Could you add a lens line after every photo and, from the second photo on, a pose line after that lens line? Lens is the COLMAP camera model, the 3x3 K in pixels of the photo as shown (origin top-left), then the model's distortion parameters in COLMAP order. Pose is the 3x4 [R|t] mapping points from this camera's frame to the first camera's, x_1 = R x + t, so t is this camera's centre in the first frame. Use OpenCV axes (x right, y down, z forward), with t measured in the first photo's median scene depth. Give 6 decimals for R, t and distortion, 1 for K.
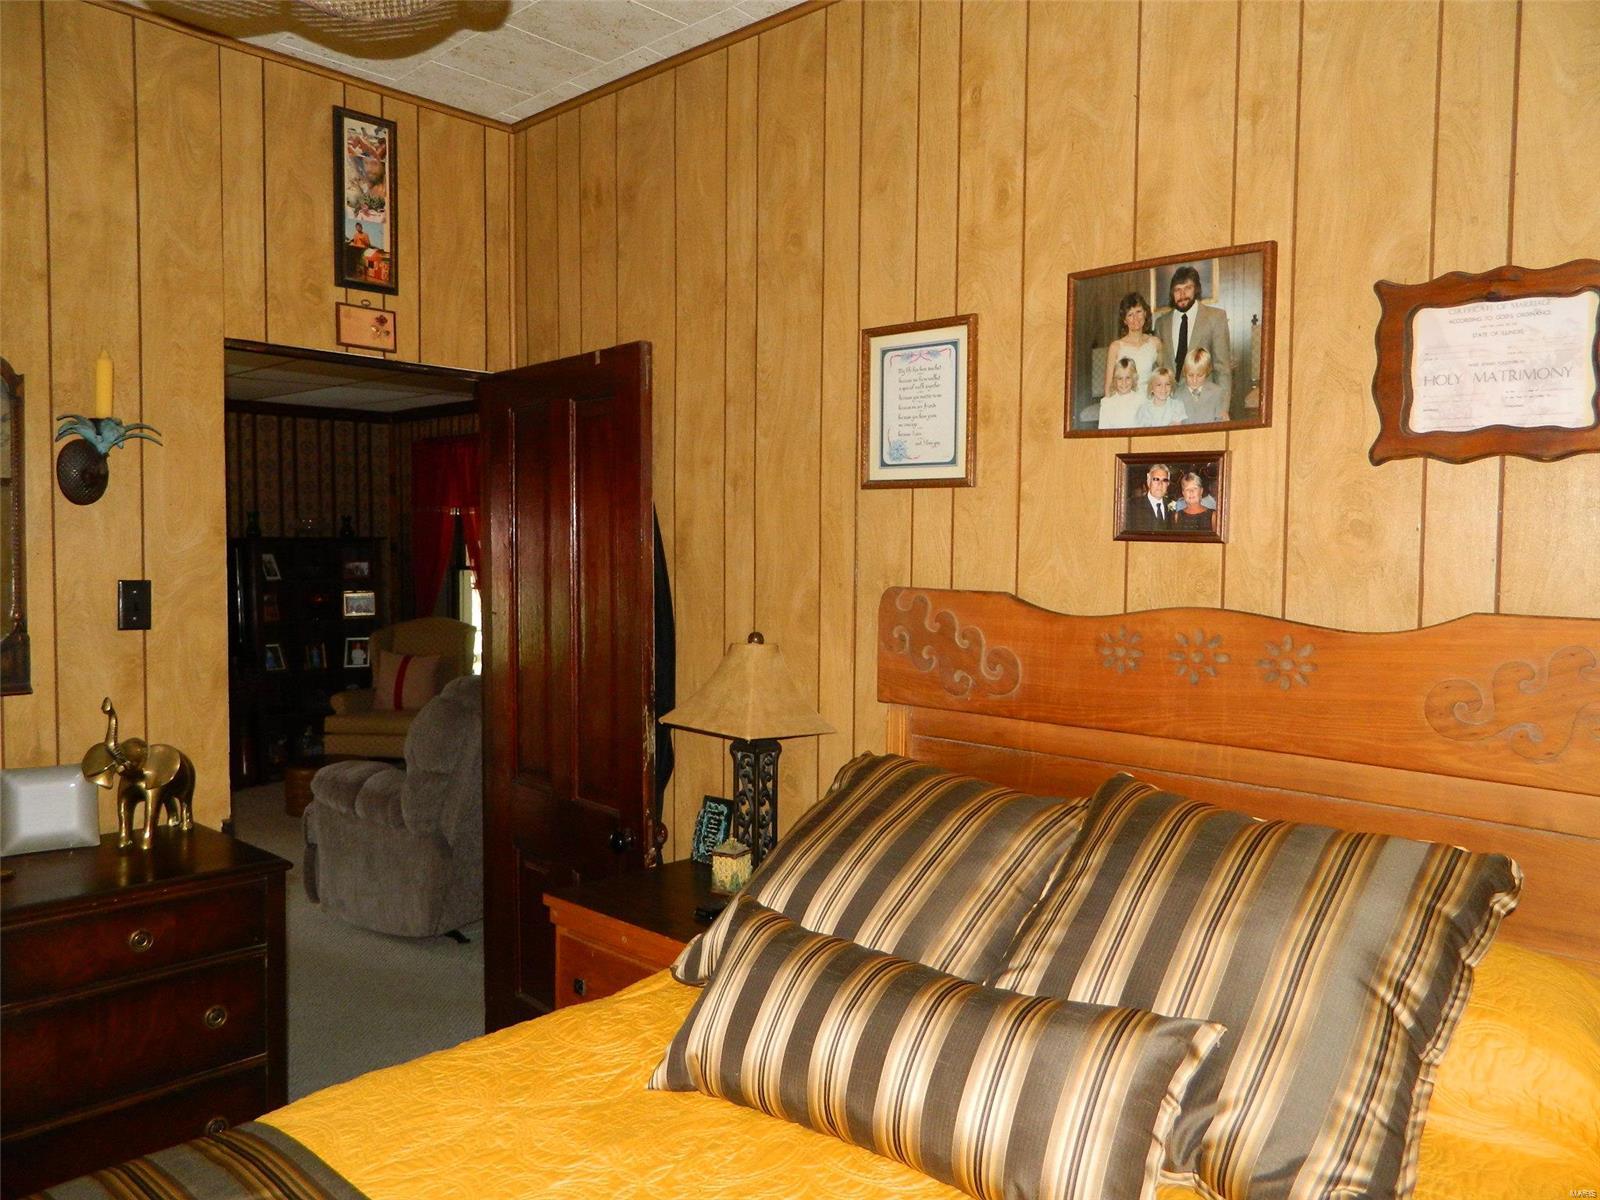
lens RADIAL K [[1197.7, 0, 795.9], [0, 1197.7, 602.0], [0, 0, 1]] dist [0.008087, -0.002408]
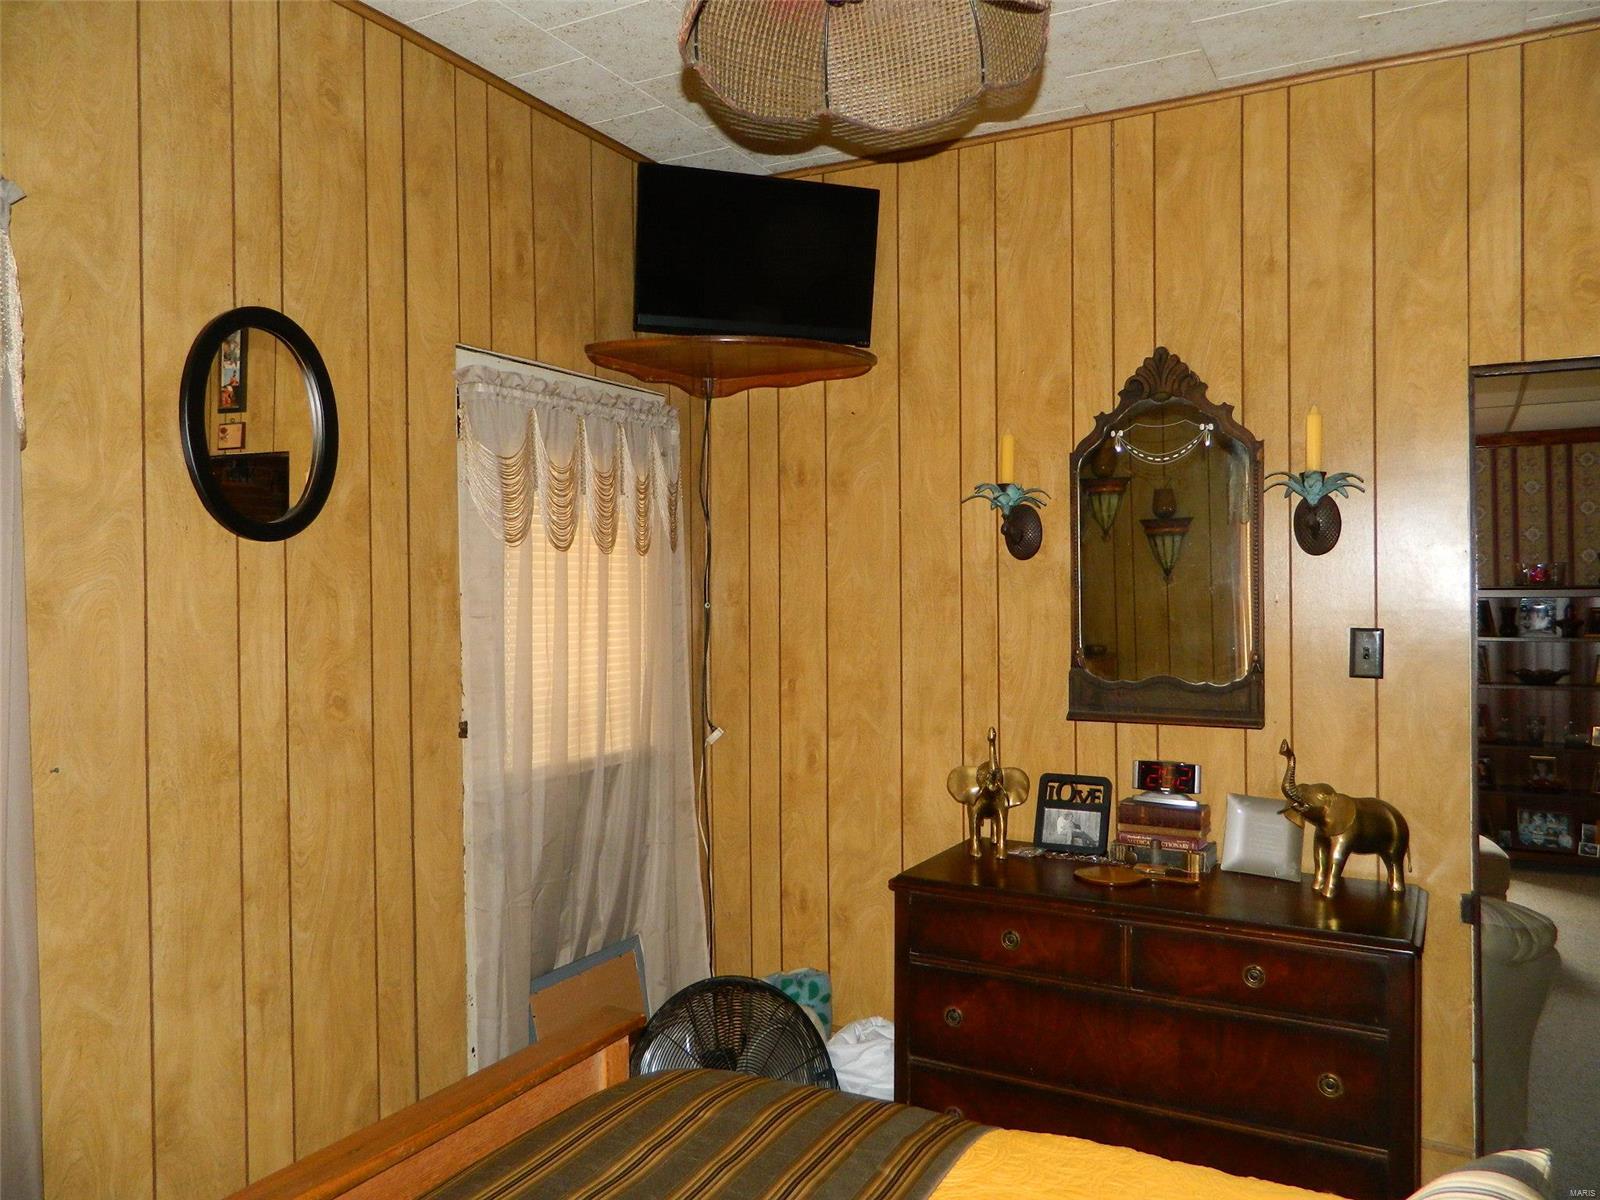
lens RADIAL K [[1197.7, 0, 797.3], [0, 1197.7, 600.3], [0, 0, 1]] dist [0.008087, -0.002408]
pose [[0.253877, -0.004344, -0.967227, 0.299224], [-0.040449, 0.999067, -0.015104, -0.007199], [0.966390, 0.042958, 0.253464, 0.294592]]
